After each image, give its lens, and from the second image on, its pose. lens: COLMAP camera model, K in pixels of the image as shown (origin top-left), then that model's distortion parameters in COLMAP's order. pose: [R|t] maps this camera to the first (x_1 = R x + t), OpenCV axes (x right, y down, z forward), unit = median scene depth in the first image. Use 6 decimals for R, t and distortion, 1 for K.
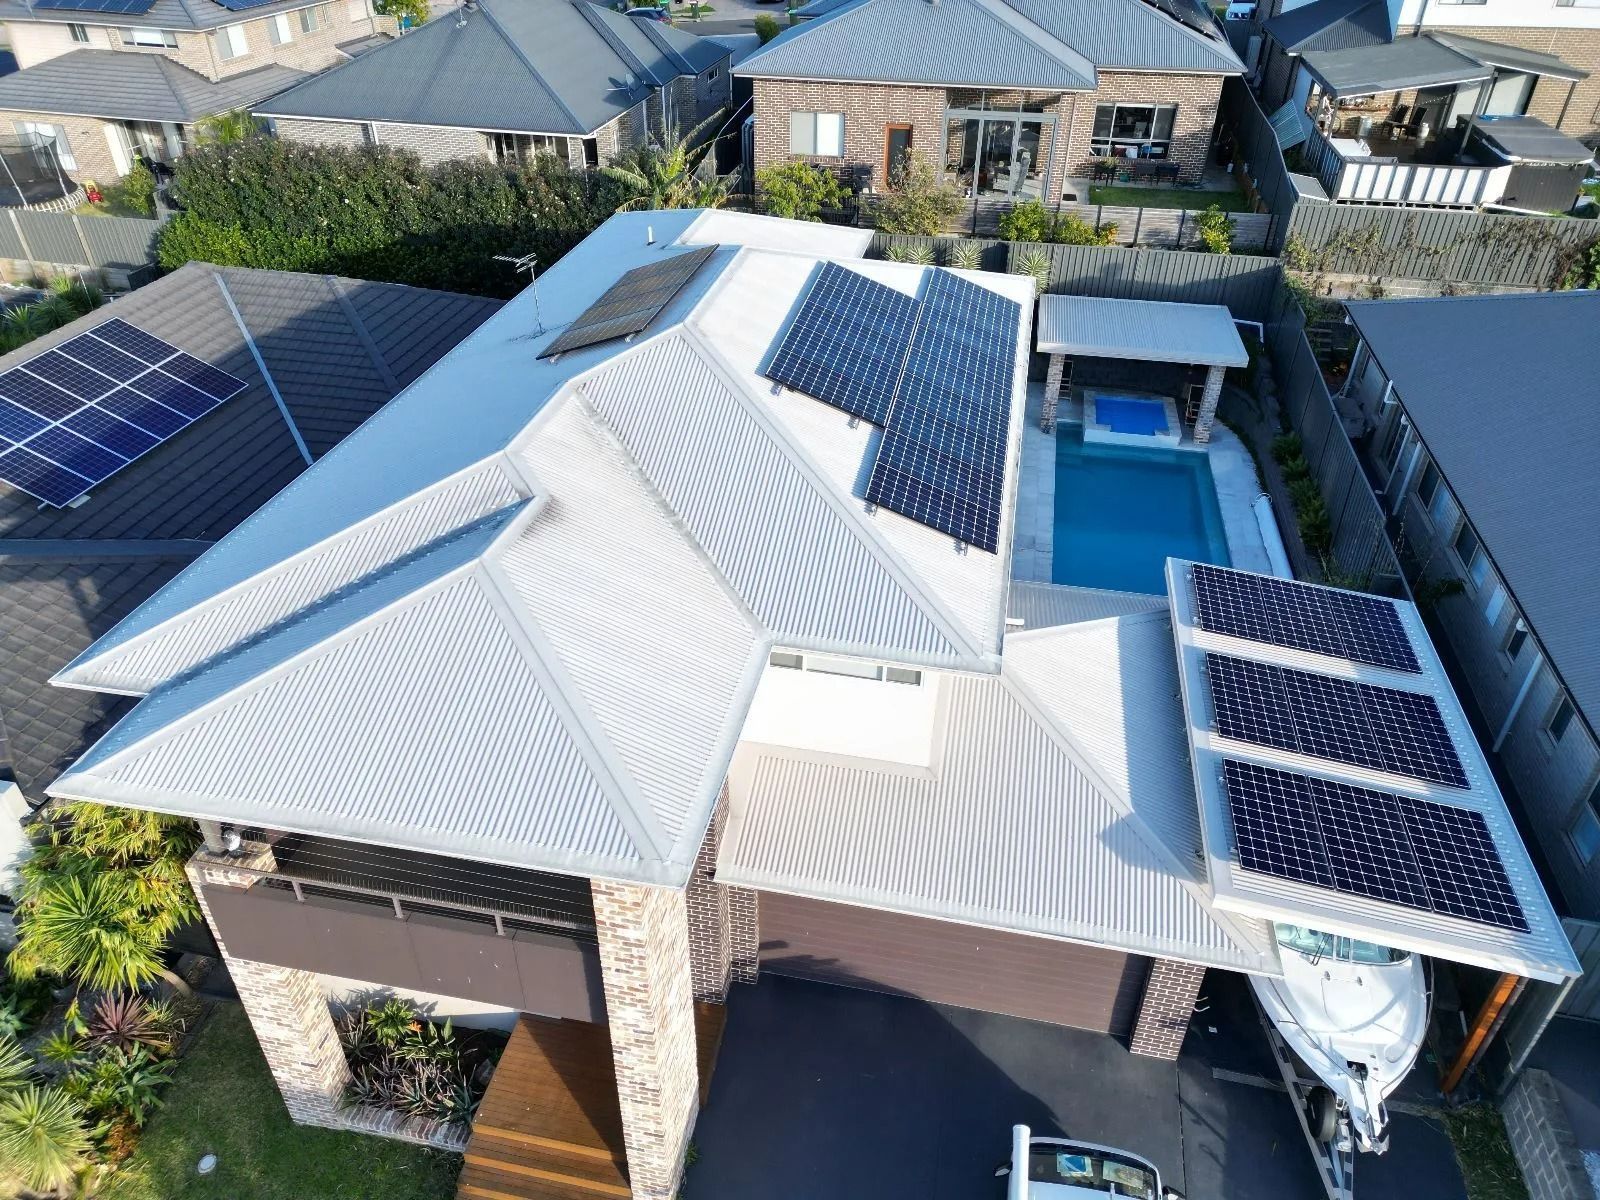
lens RADIAL K [[1119.1, 0, 800.1], [0, 1119.1, 607.1], [0, 0, 1]] dist [0.050709, -0.031824]
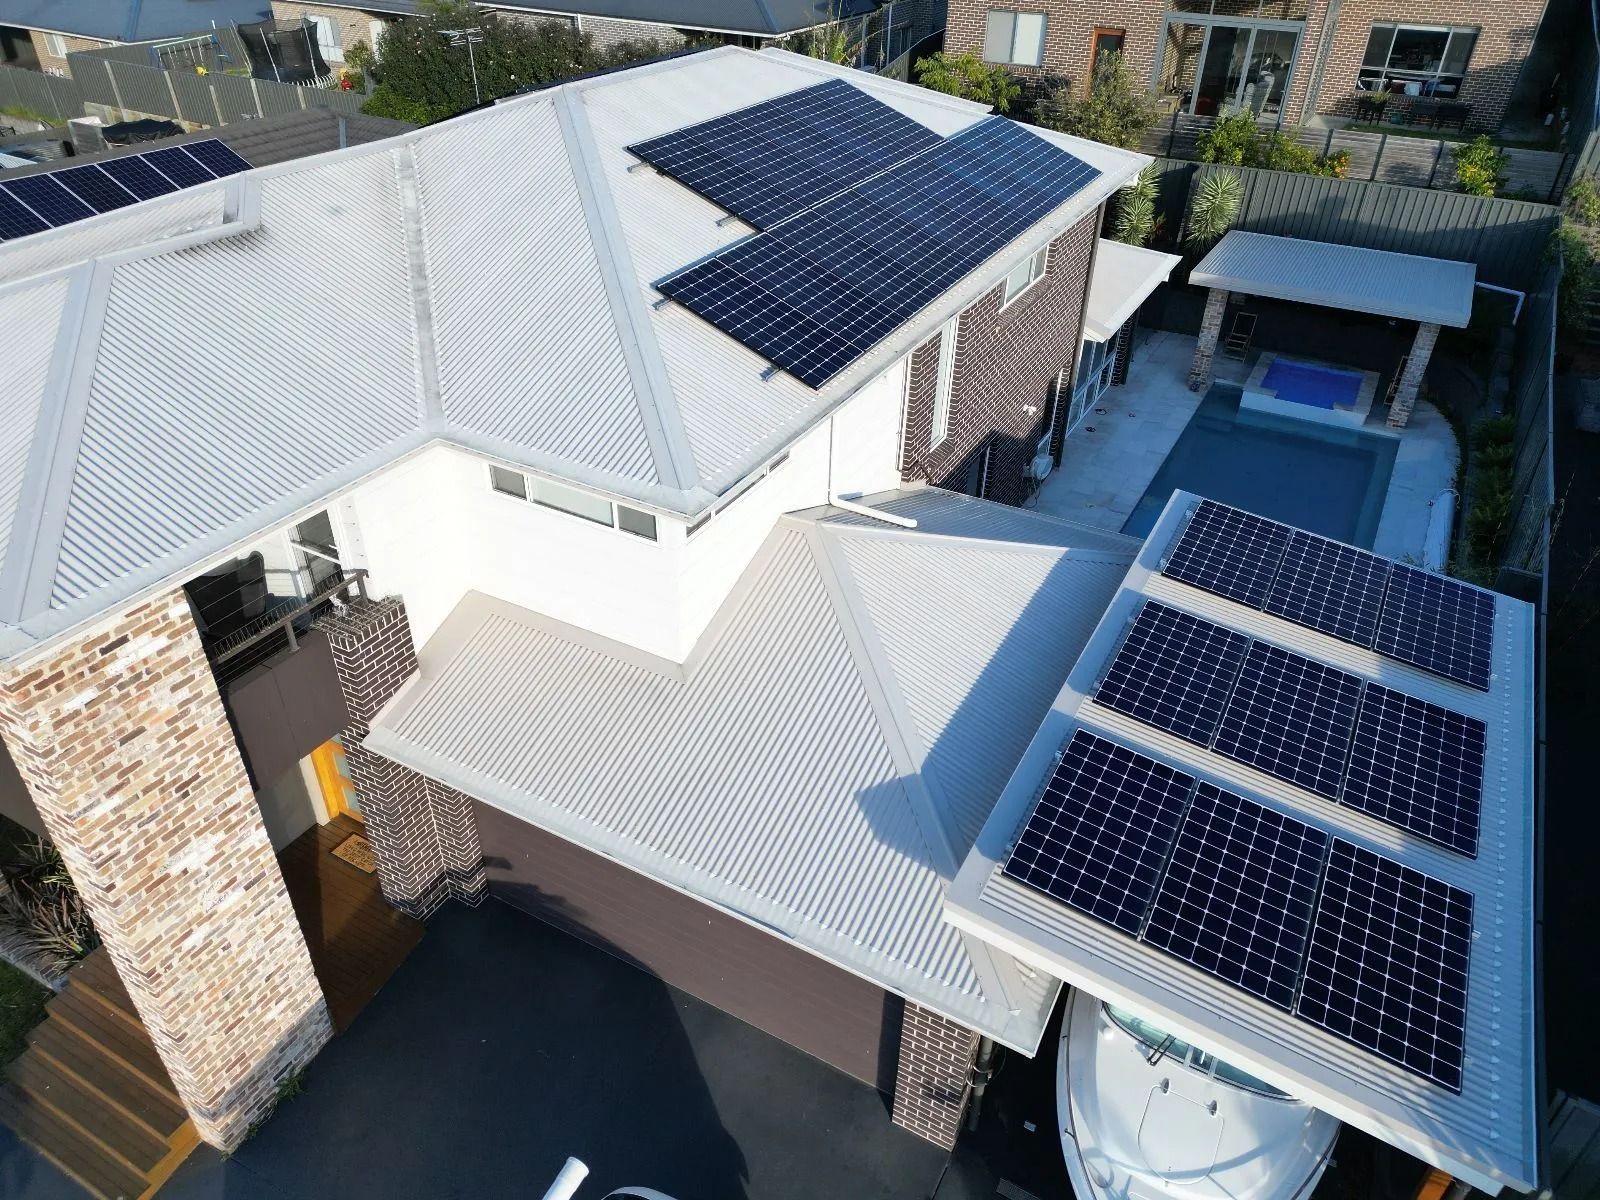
lens RADIAL K [[1119.1, 0, 793.6], [0, 1119.1, 603.1], [0, 0, 1]] dist [0.050709, -0.031824]
pose [[0.953283, 0.176265, -0.245322, 0.197226], [-0.179145, 0.983764, 0.010710, 0.045211], [0.243227, 0.033738, 0.969382, 0.165731]]
